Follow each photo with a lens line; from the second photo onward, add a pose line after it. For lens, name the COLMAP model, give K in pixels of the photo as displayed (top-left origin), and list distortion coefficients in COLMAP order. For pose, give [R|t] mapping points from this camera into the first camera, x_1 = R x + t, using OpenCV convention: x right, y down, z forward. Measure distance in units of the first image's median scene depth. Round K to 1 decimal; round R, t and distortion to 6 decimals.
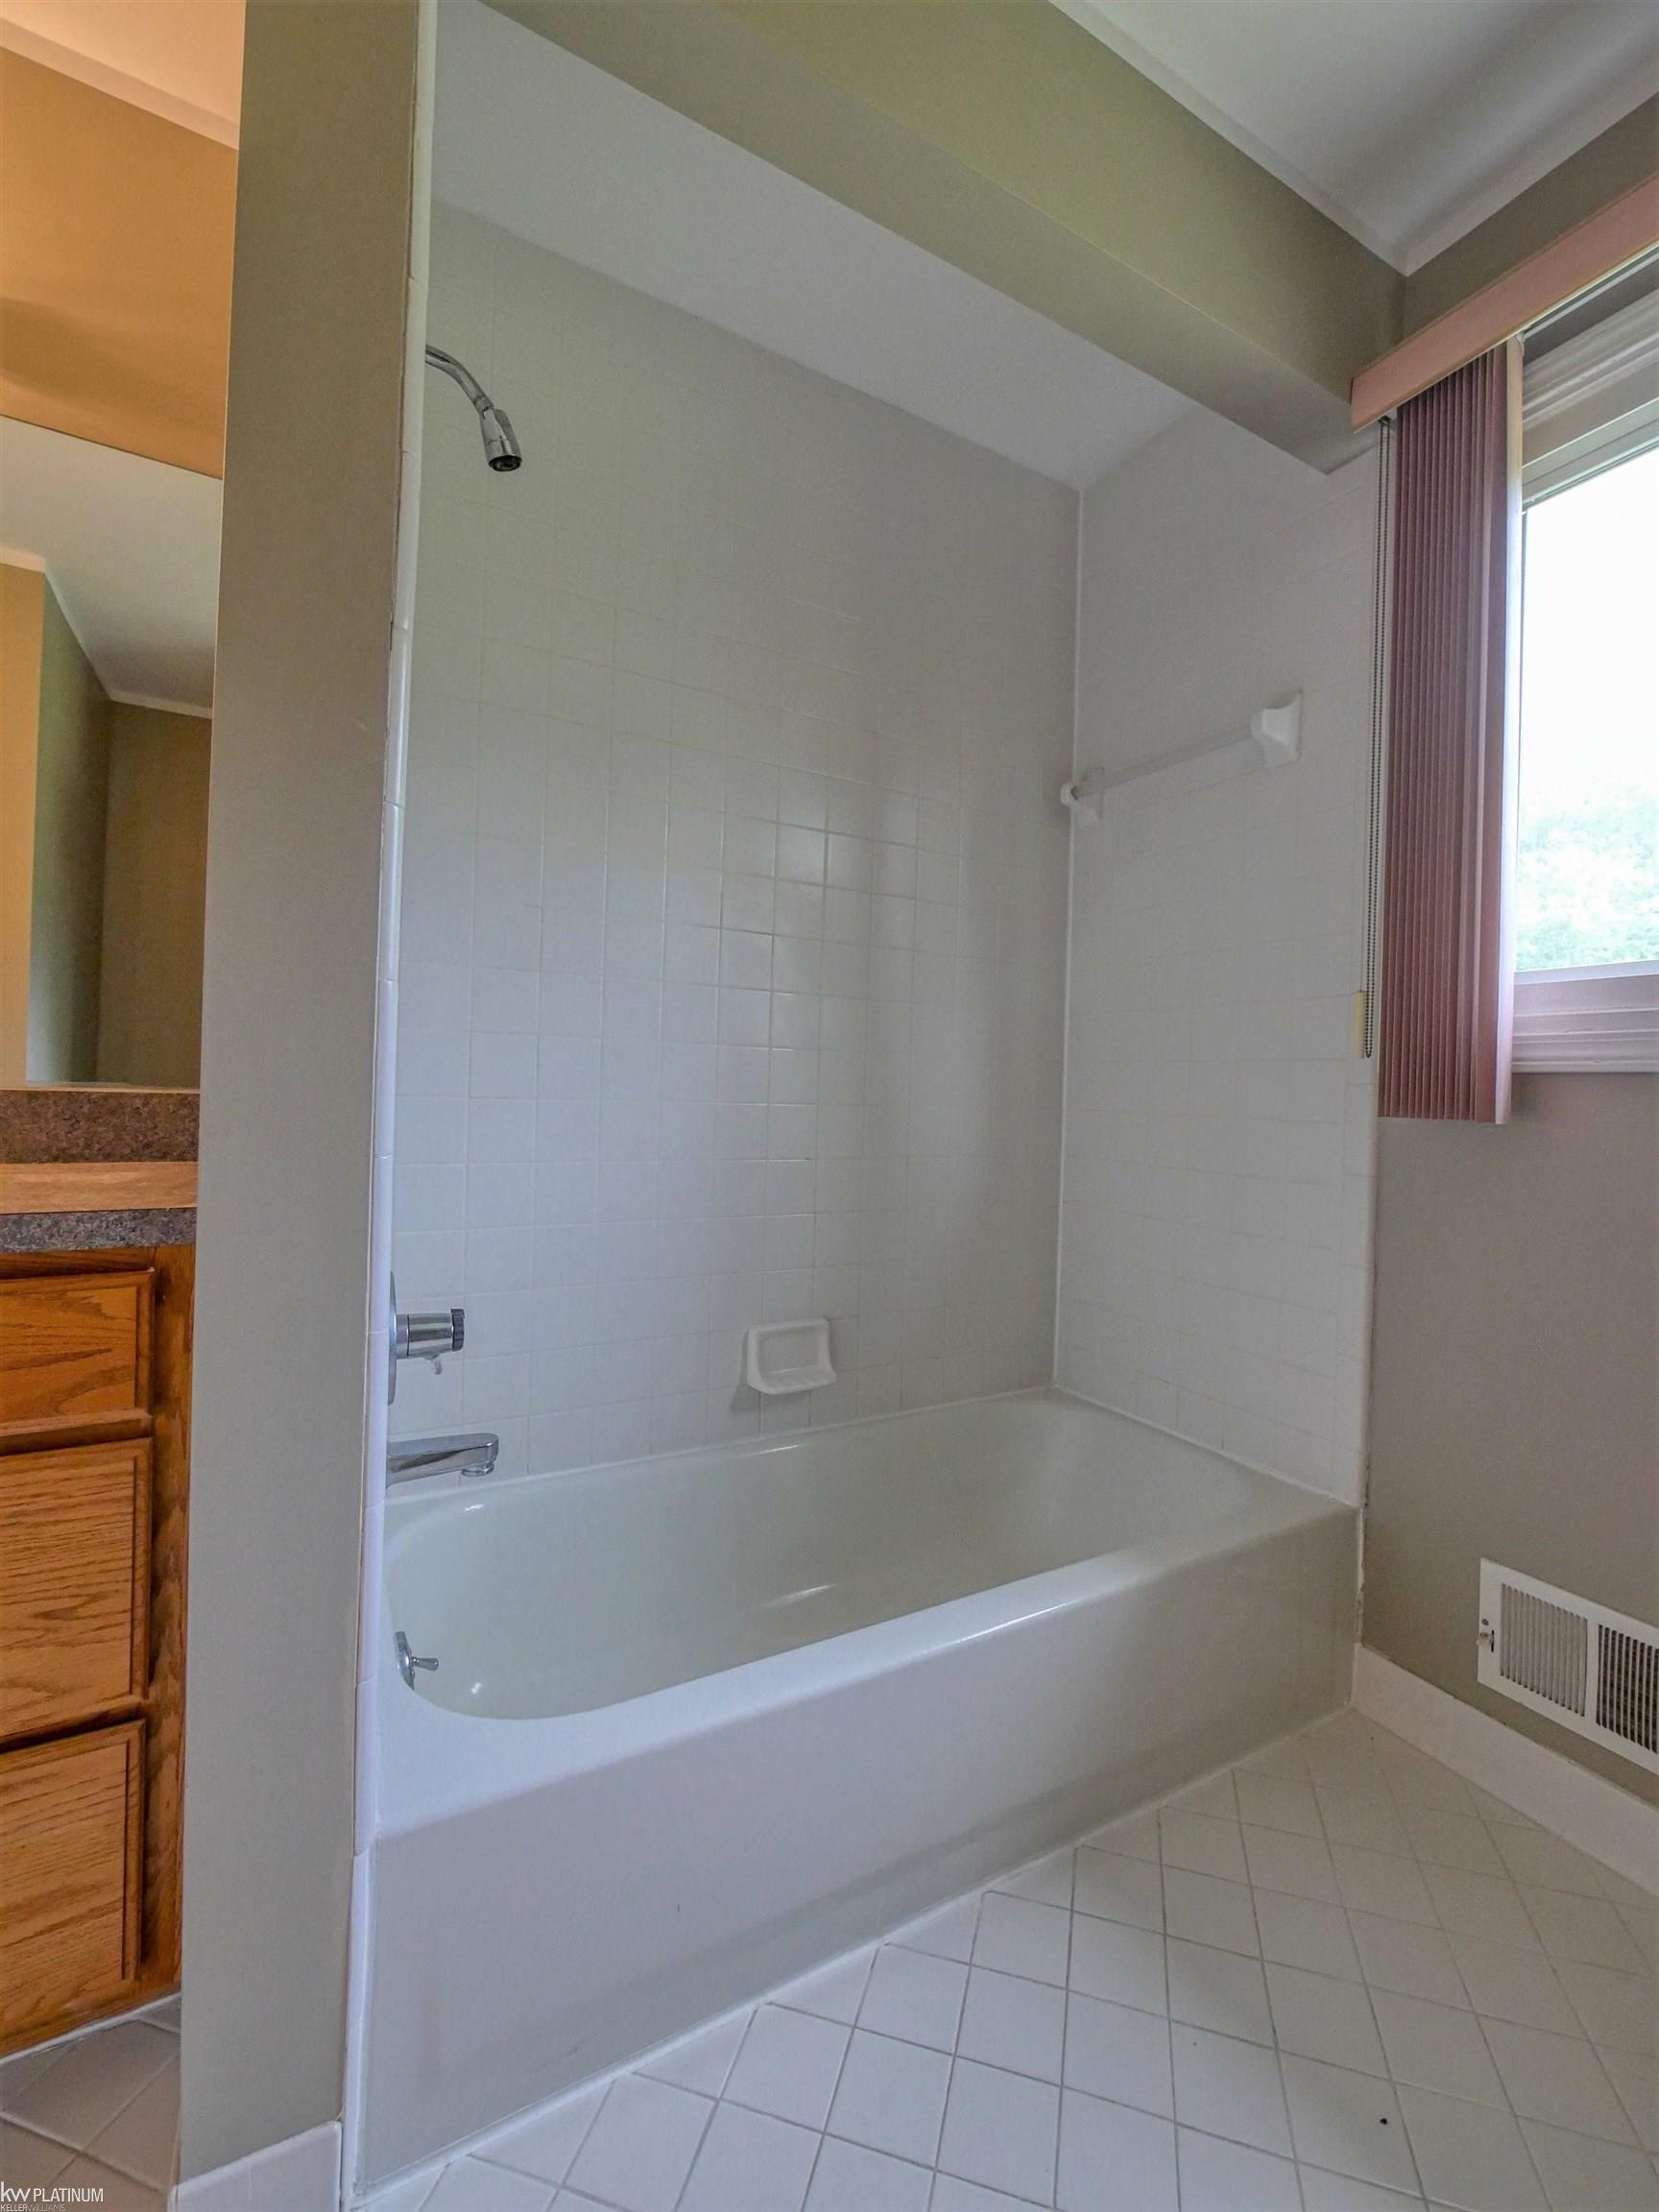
lens RADIAL K [[939.6, 0, 827.5], [0, 939.6, 1094.3], [0, 0, 1]] dist [-0.003493, -0.000280]
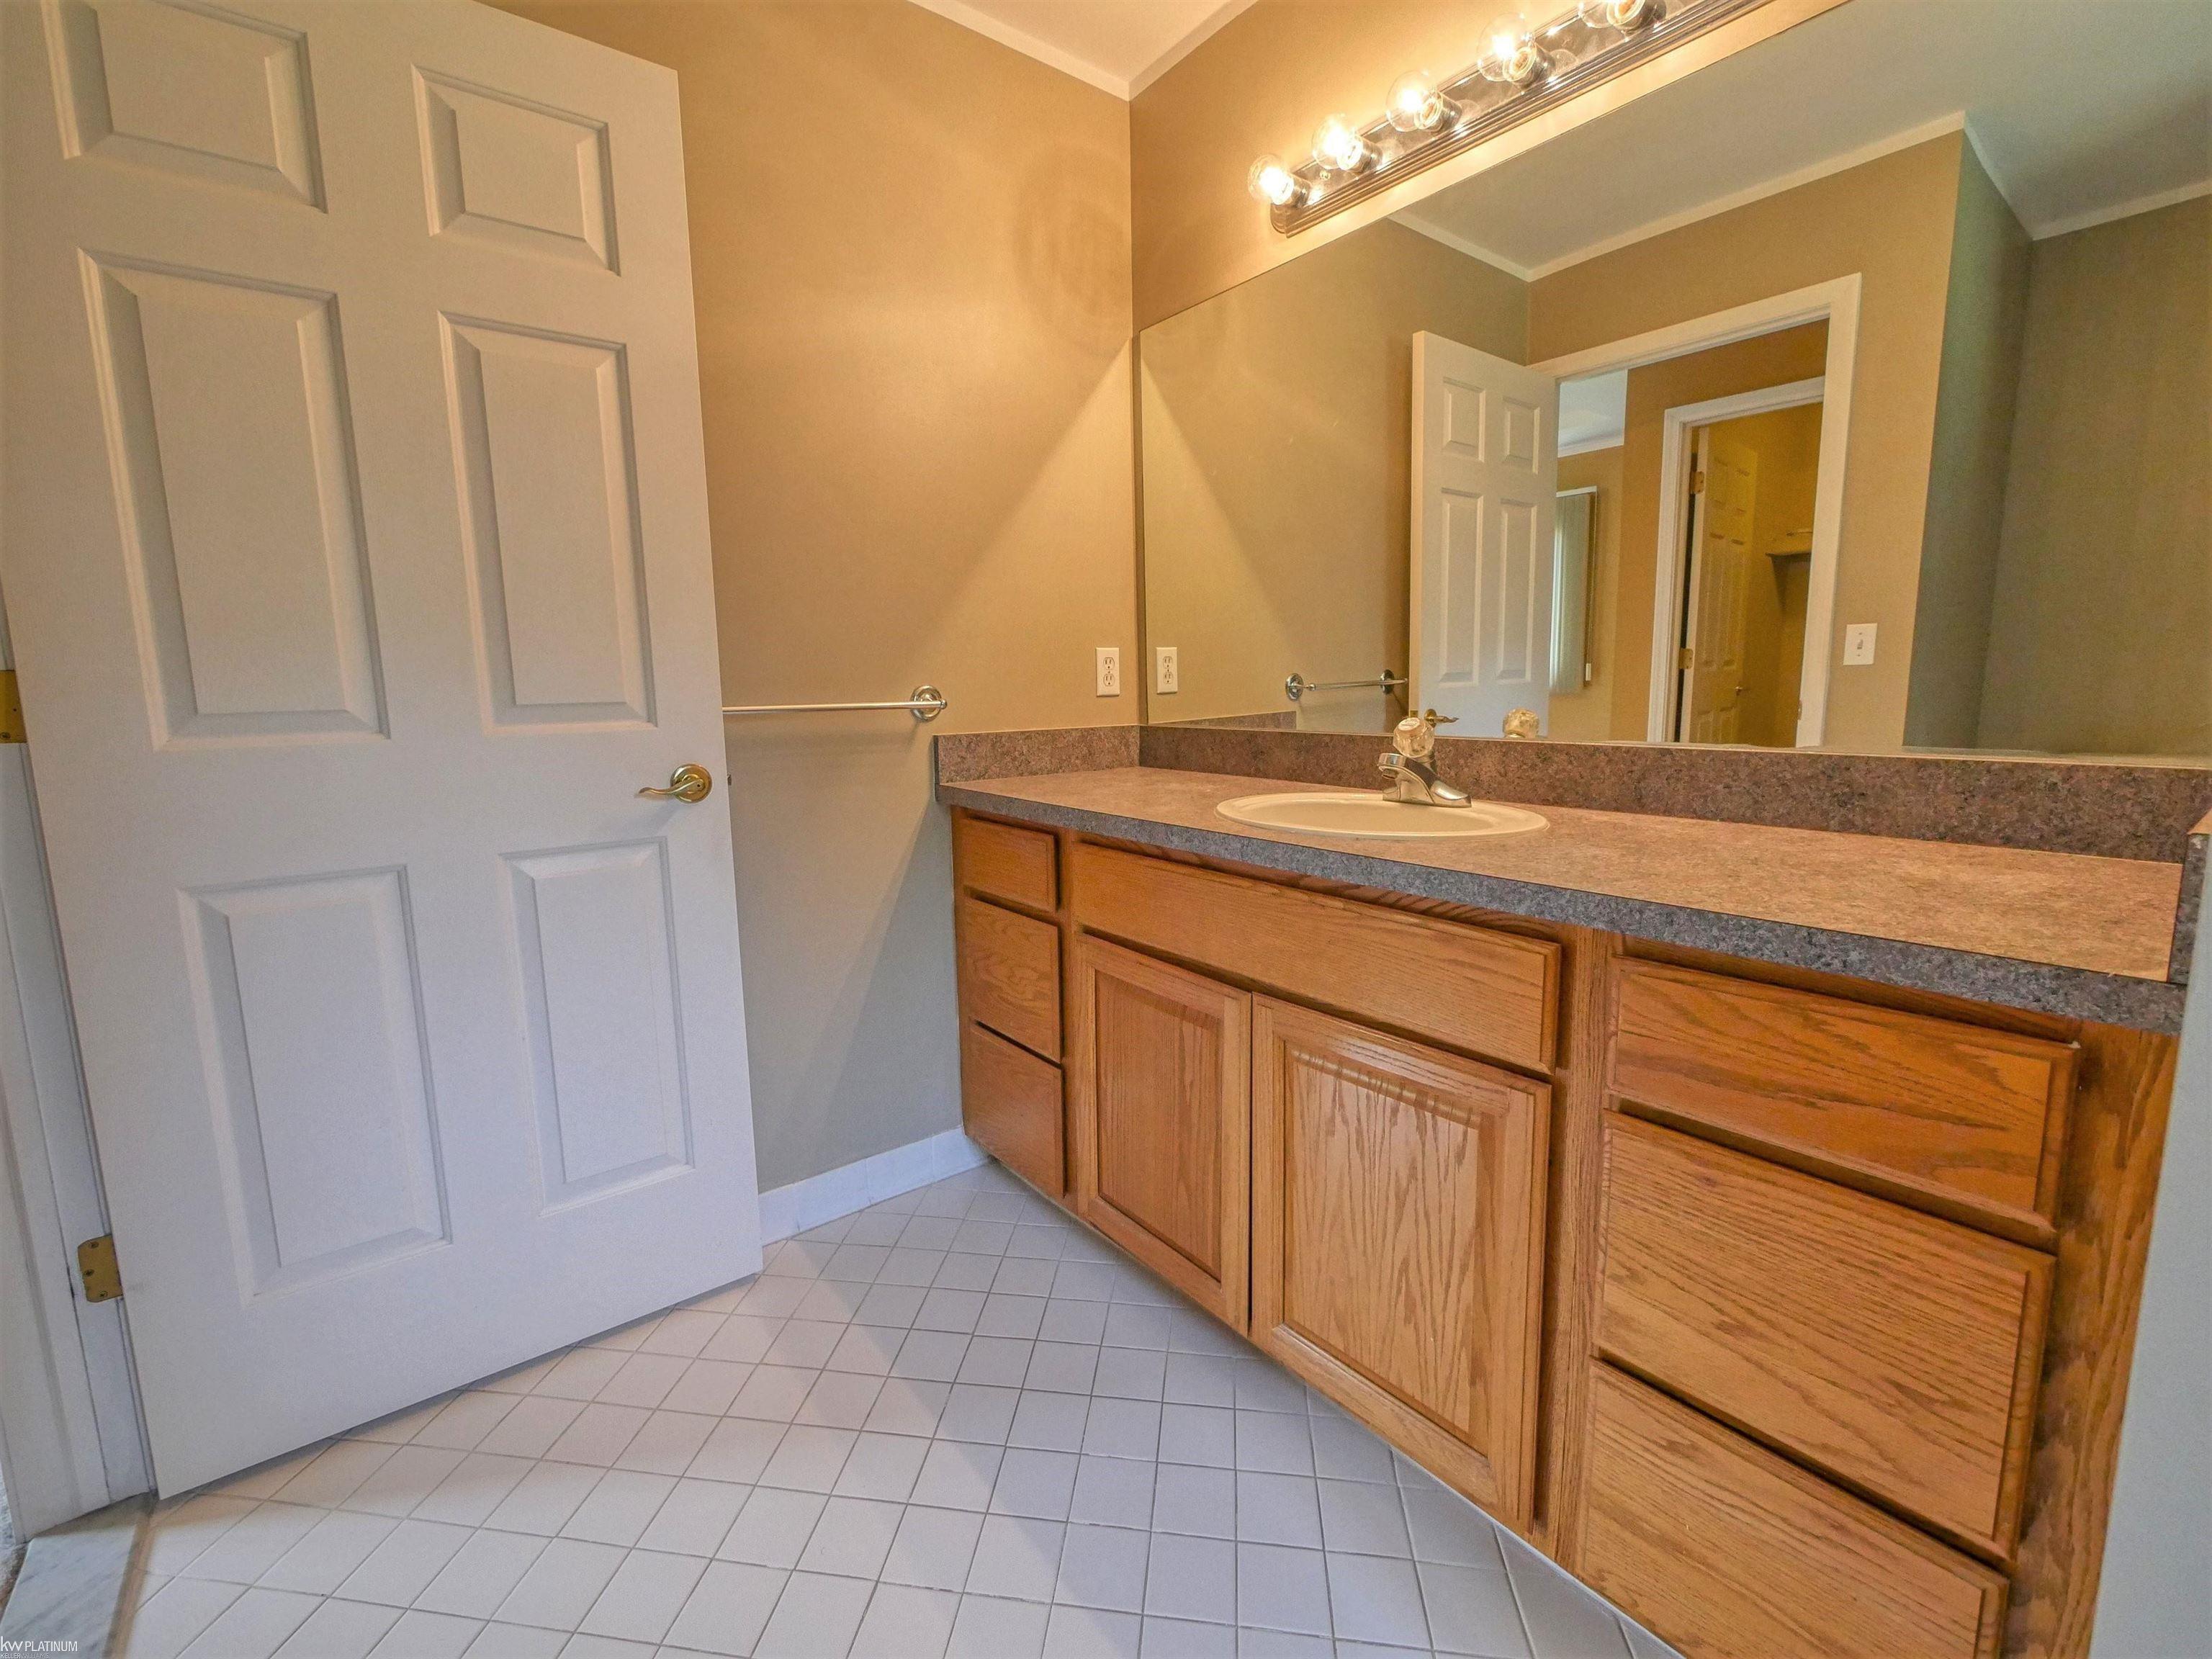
lens RADIAL K [[939.6, 0, 1104.2], [0, 939.6, 815.9], [0, 0, 1]] dist [-0.003493, -0.000280]
pose [[0.163580, 0.105691, -0.980852, -0.137043], [0.018334, 0.993747, 0.110139, -0.092125], [0.986360, -0.036000, 0.160619, 0.124905]]
